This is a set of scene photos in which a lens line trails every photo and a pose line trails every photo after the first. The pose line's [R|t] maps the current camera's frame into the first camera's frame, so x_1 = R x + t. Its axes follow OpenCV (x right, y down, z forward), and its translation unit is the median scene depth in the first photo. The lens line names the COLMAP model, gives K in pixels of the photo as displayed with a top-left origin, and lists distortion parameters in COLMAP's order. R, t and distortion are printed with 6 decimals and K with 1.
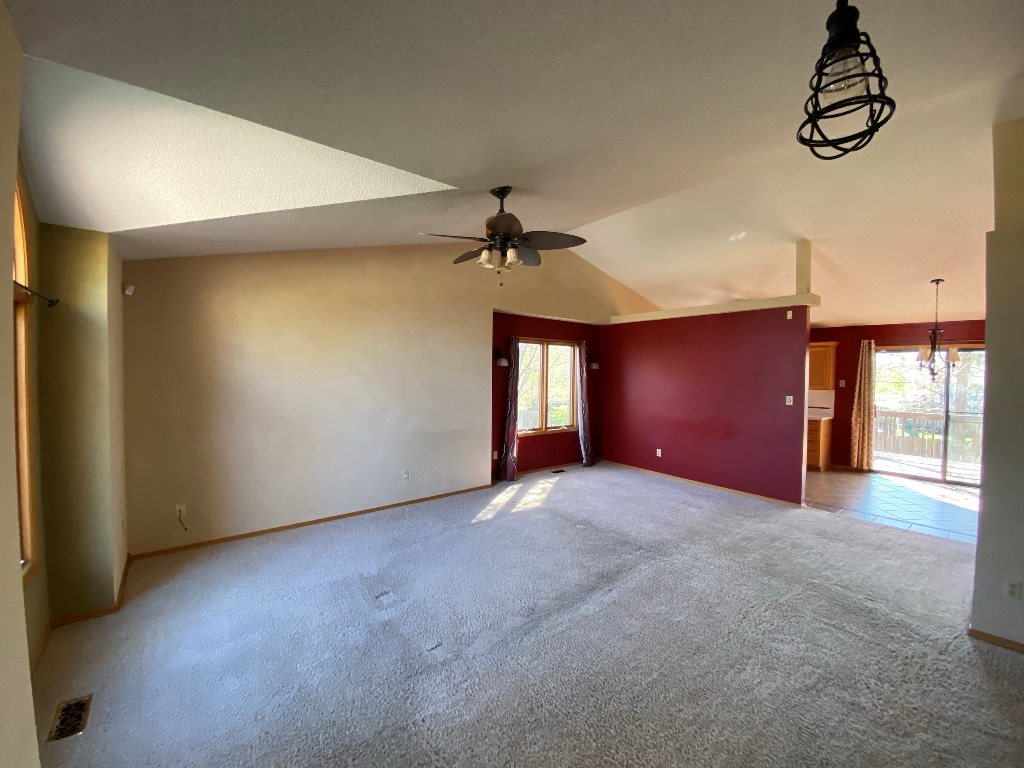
lens RADIAL K [[415.7, 0, 513.0], [0, 415.7, 384.2], [0, 0, 1]] dist [0.000855, -0.000725]
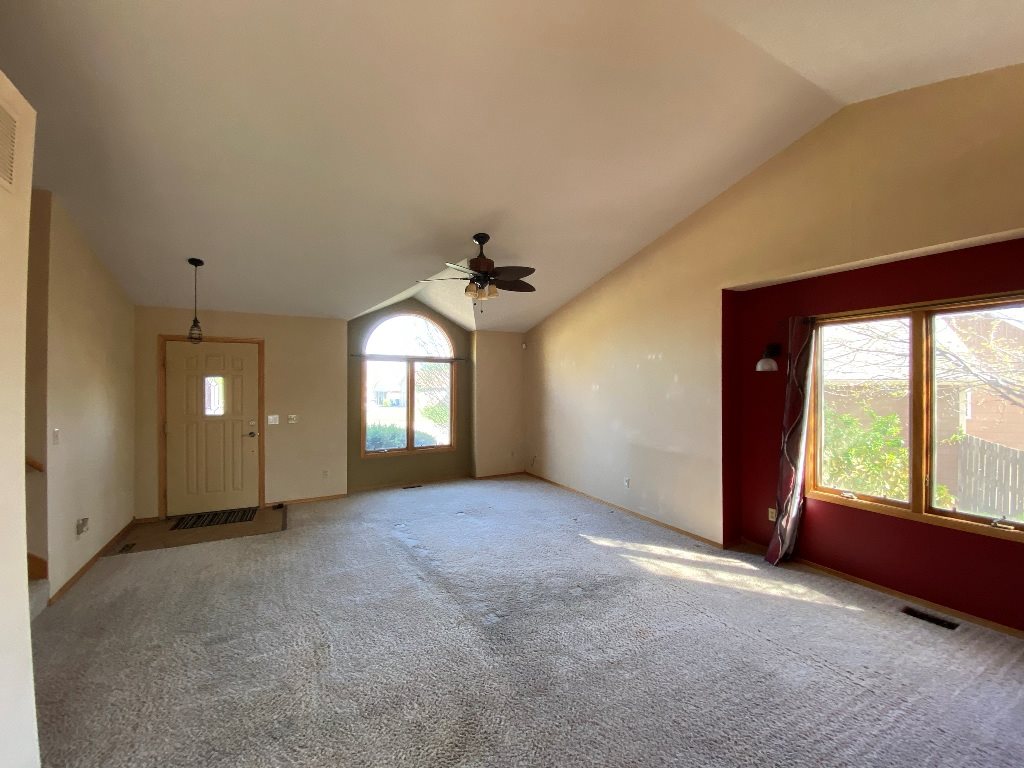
lens RADIAL K [[415.7, 0, 507.5], [0, 415.7, 386.5], [0, 0, 1]] dist [0.000855, -0.000725]
pose [[-0.182203, -0.005702, -0.983244, 0.786578], [-0.037954, 0.999279, 0.001238, -0.009073], [0.982528, 0.037543, -0.182288, 0.874675]]
